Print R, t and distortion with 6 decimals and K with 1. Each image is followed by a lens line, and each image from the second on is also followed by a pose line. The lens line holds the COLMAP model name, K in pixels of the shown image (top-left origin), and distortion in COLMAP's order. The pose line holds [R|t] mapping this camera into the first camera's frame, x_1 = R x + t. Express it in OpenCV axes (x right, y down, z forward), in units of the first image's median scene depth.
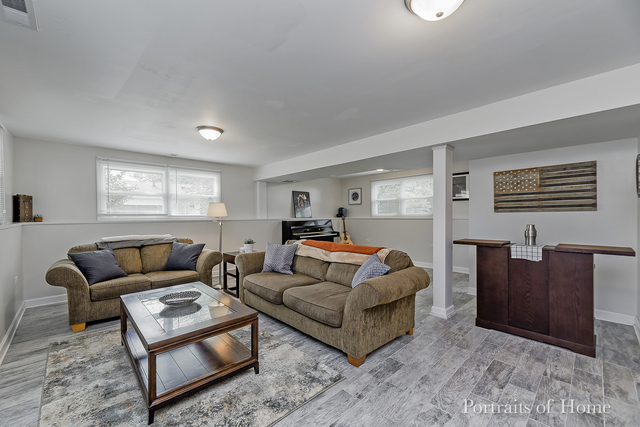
lens RADIAL K [[264.7, 0, 319.7], [0, 264.7, 215.4], [0, 0, 1]] dist [0.002280, 0.000130]
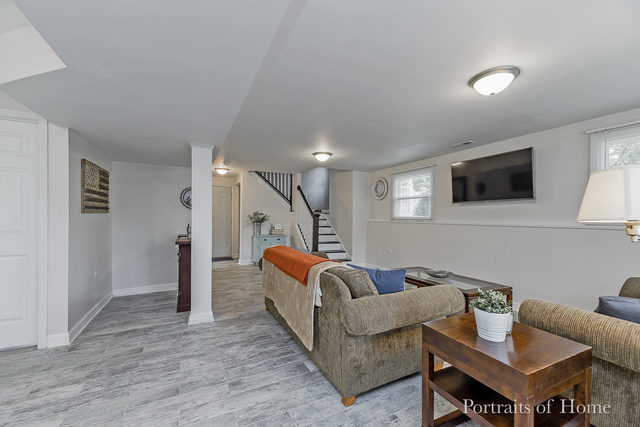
lens RADIAL K [[264.7, 0, 320.0], [0, 264.7, 215.3], [0, 0, 1]] dist [0.002280, 0.000130]
pose [[-0.954129, 0.004221, 0.299366, -0.246018], [0.002792, 0.999983, -0.005203, 0.002508], [-0.299382, -0.004129, -0.954124, 1.880760]]
